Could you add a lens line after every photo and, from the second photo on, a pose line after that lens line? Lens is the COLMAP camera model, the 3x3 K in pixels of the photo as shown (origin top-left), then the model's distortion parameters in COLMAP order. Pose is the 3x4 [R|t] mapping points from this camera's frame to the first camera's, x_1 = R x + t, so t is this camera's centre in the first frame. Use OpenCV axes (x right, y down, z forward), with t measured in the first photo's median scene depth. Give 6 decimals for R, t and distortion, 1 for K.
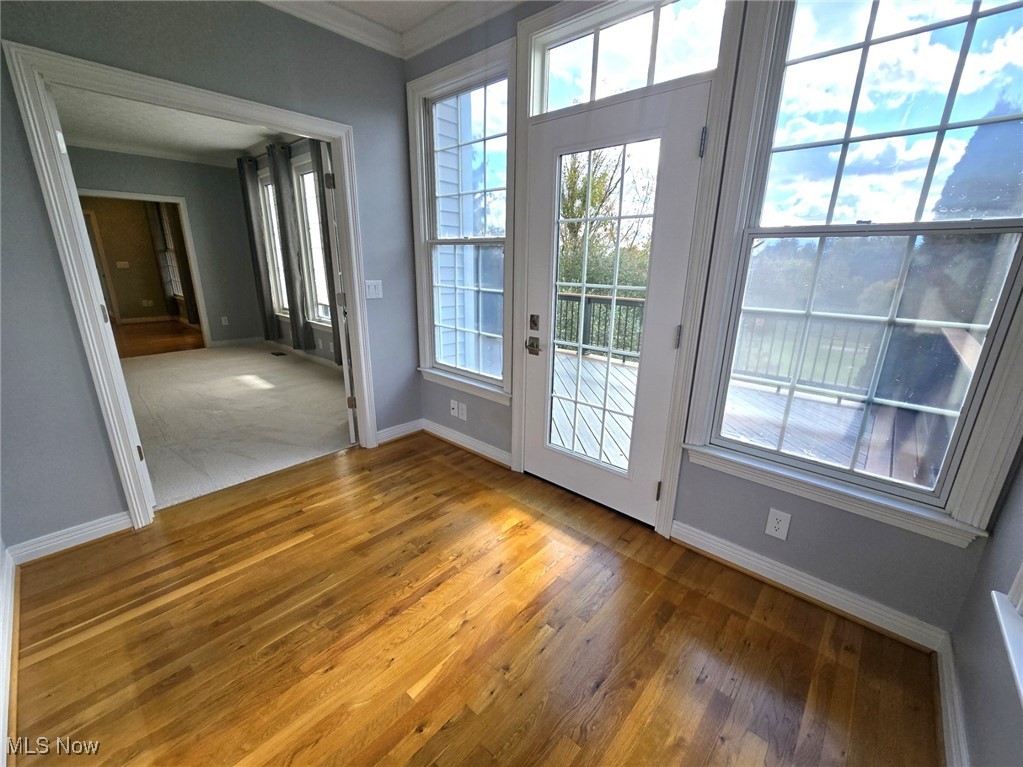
lens RADIAL K [[417.8, 0, 513.2], [0, 417.8, 384.3], [0, 0, 1]] dist [-0.001373, -0.000173]
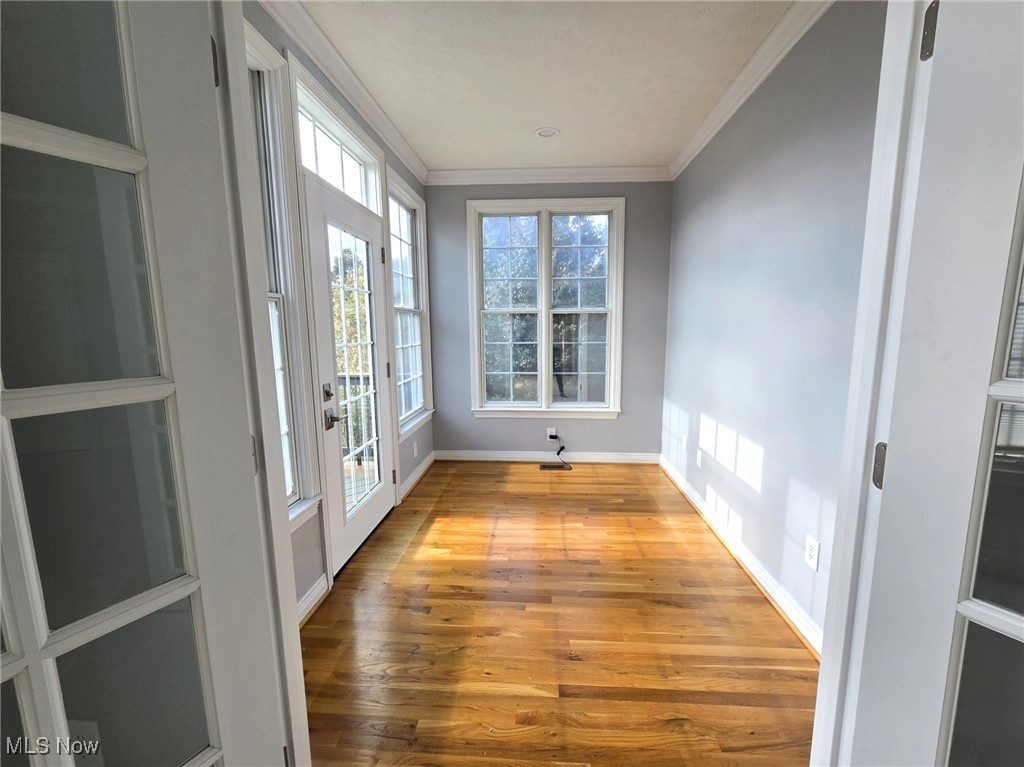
lens RADIAL K [[420.3, 0, 518.0], [0, 420.3, 385.8], [0, 0, 1]] dist [-0.001110, 0.000069]
pose [[-0.625162, -0.121327, 0.771007, -1.053331], [0.216080, 0.922328, 0.320345, -0.429050], [-0.749988, 0.366867, -0.550388, 1.423271]]
